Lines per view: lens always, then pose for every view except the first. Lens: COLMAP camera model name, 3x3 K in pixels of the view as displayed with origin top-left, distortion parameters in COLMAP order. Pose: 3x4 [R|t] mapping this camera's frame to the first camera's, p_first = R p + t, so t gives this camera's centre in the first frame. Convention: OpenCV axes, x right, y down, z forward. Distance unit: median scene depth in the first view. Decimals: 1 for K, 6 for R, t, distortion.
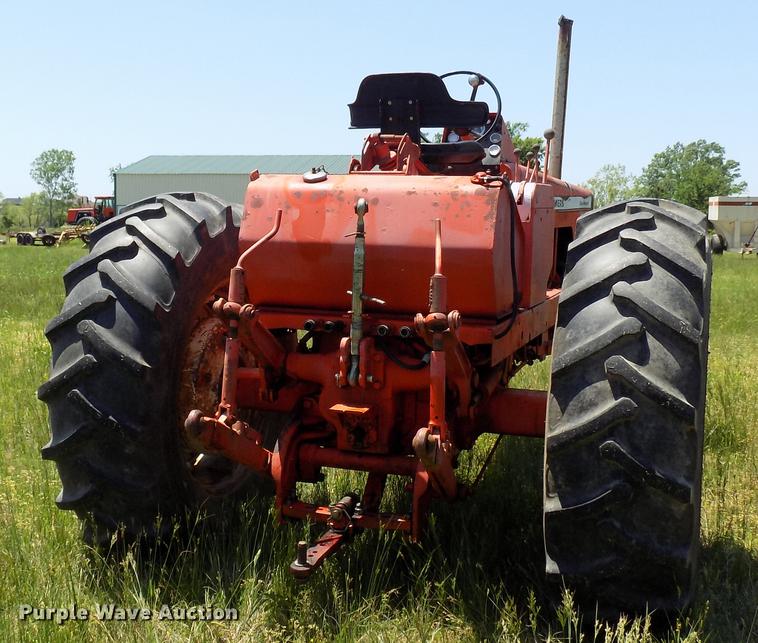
lens RADIAL K [[1453.6, 0, 379.0], [0, 1453.6, 321.5], [0, 0, 1]] dist [-0.045613, -0.174592]
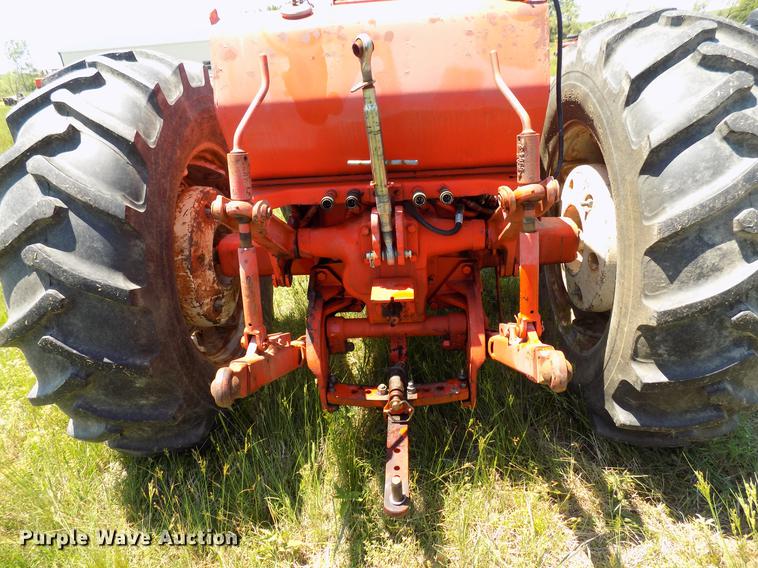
lens RADIAL K [[550.3, 0, 395.5], [0, 550.3, 294.1], [0, 0, 1]] dist [-0.073923, 0.086510]
pose [[0.944416, -0.207999, 0.254589, -0.101792], [0.111016, 0.930691, 0.348554, -0.054499], [-0.309442, -0.300916, 0.902050, 0.686886]]
